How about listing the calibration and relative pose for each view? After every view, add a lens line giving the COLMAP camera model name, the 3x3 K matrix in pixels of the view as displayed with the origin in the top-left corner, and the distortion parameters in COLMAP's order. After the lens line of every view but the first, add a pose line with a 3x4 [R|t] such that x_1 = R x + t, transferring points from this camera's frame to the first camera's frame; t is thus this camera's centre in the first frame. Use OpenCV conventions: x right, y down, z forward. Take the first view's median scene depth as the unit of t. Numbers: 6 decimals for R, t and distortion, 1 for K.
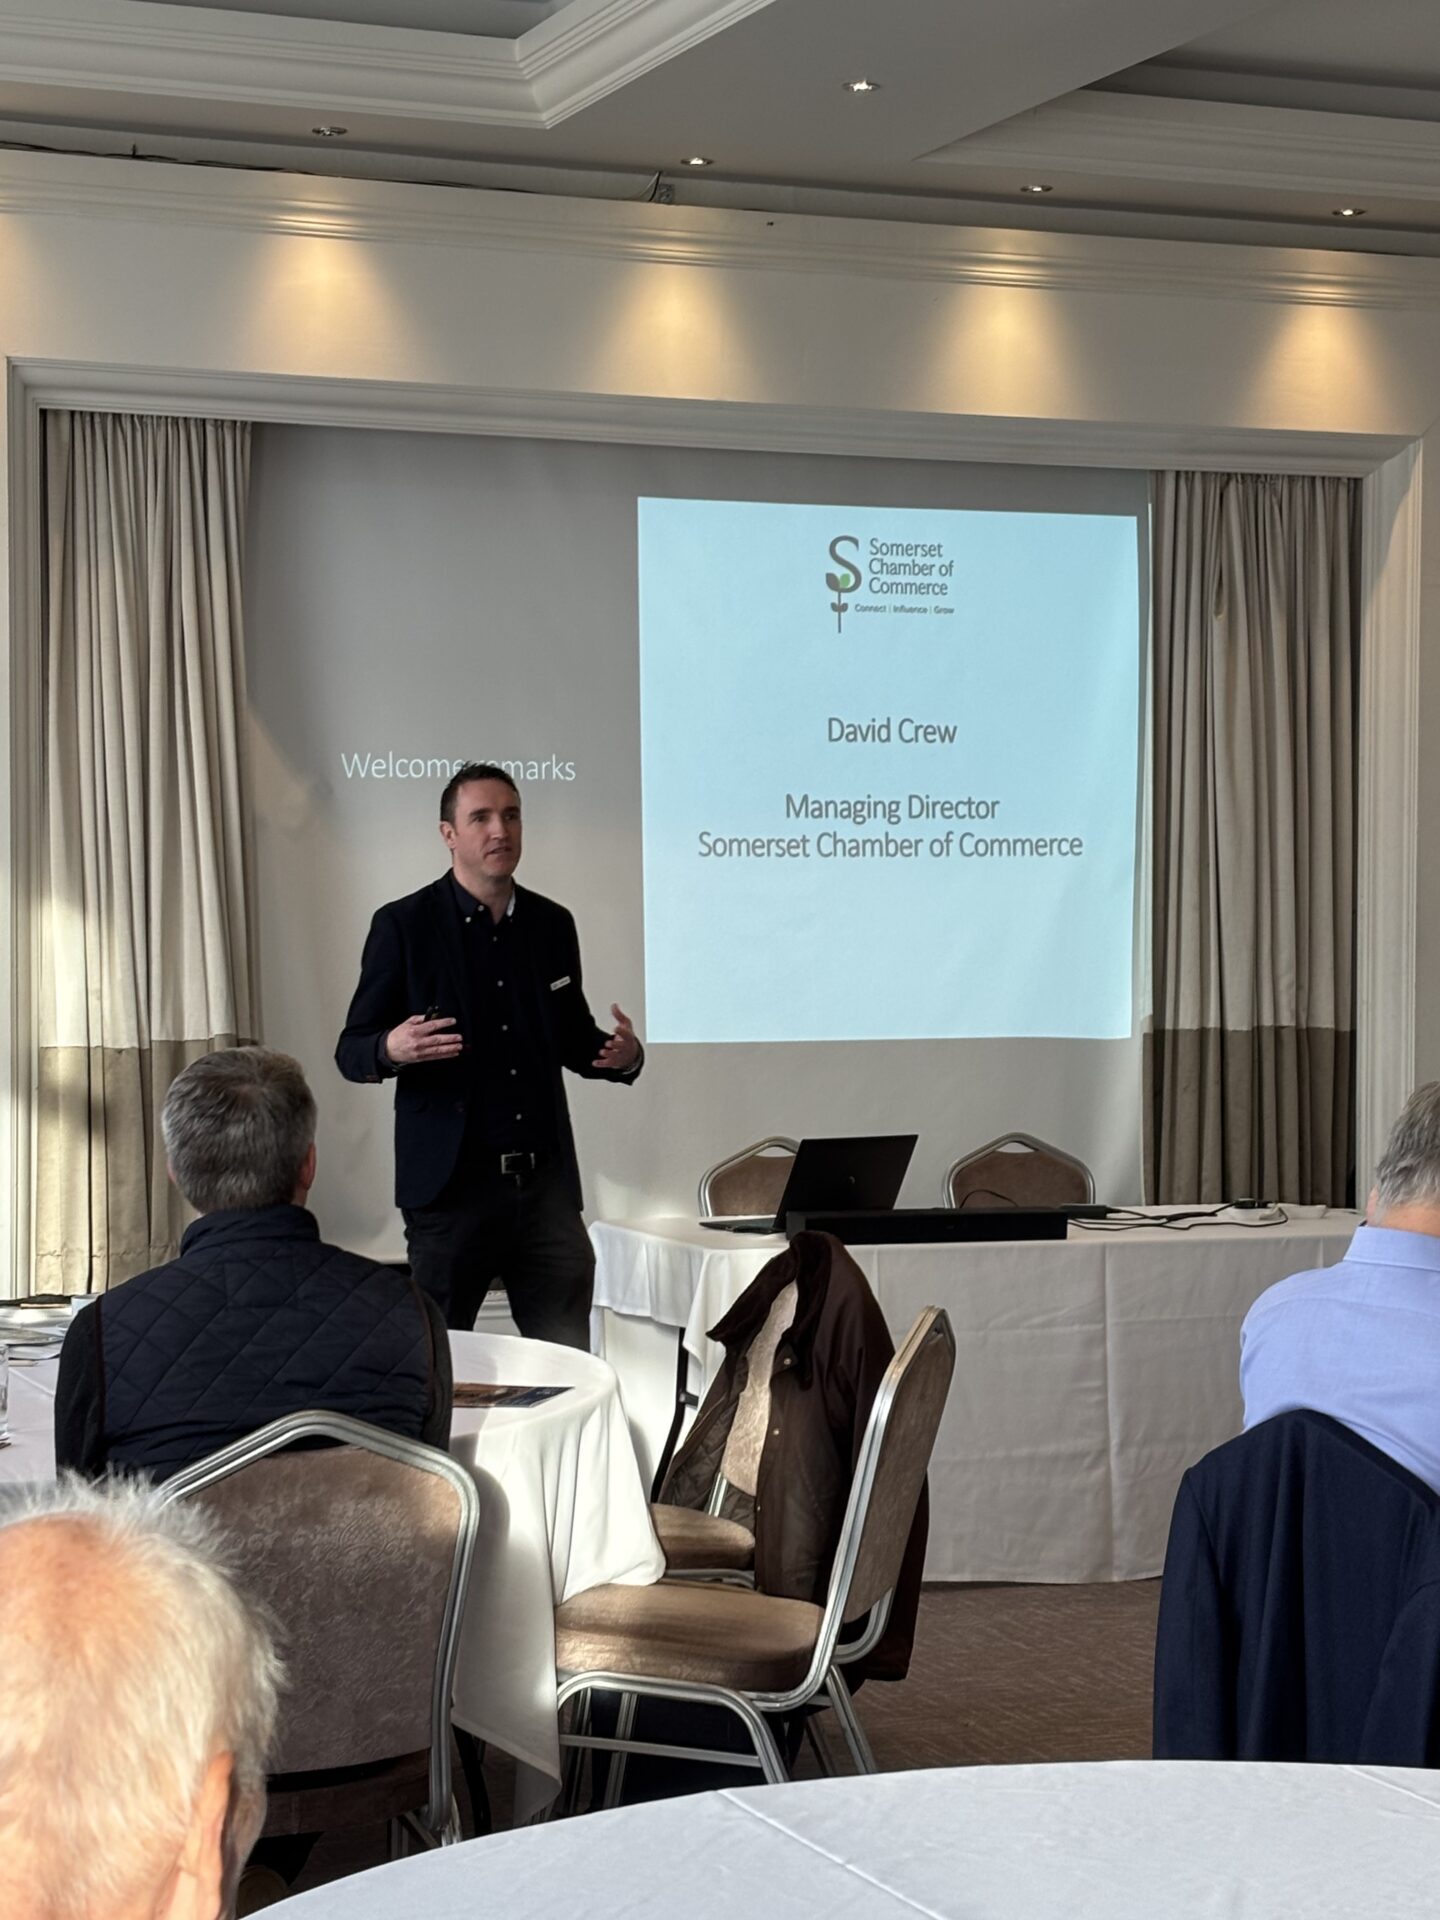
lens RADIAL K [[3873.7, 0, 720.0], [0, 3873.7, 960.0], [0, 0, 1]] dist [0.315474, -0.049547]
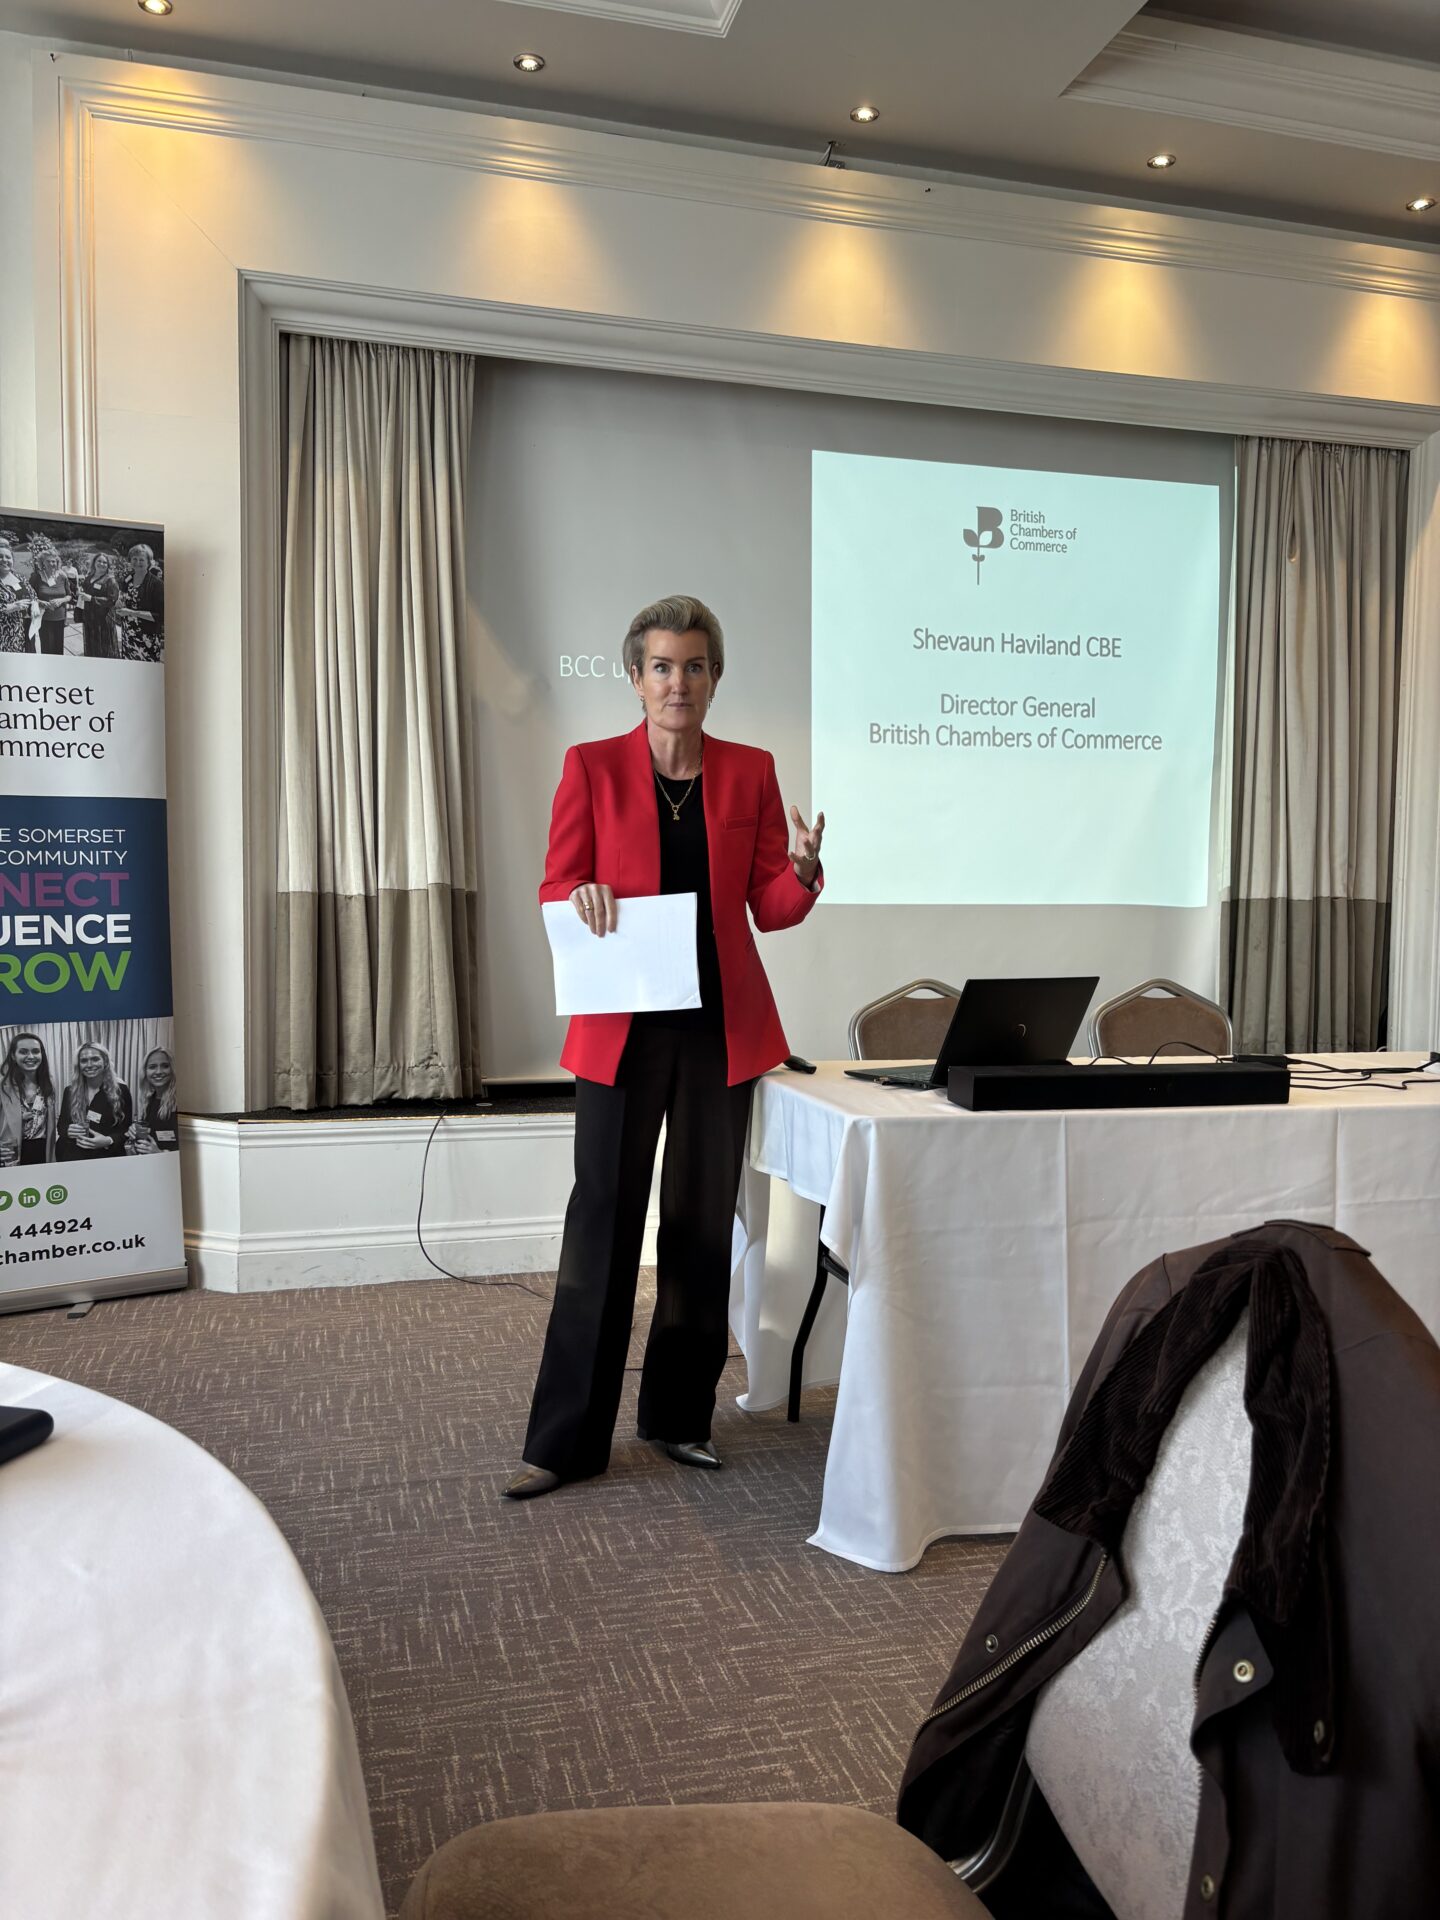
lens RADIAL K [[1442.4, 0, 711.5], [0, 1442.4, 969.9], [0, 0, 1]] dist [0.150626, -0.269621]
pose [[0.993541, 0.012695, -0.112757, 0.001188], [-0.008804, 0.999351, 0.034938, 0.027518], [0.113127, -0.033720, 0.993008, 0.558413]]
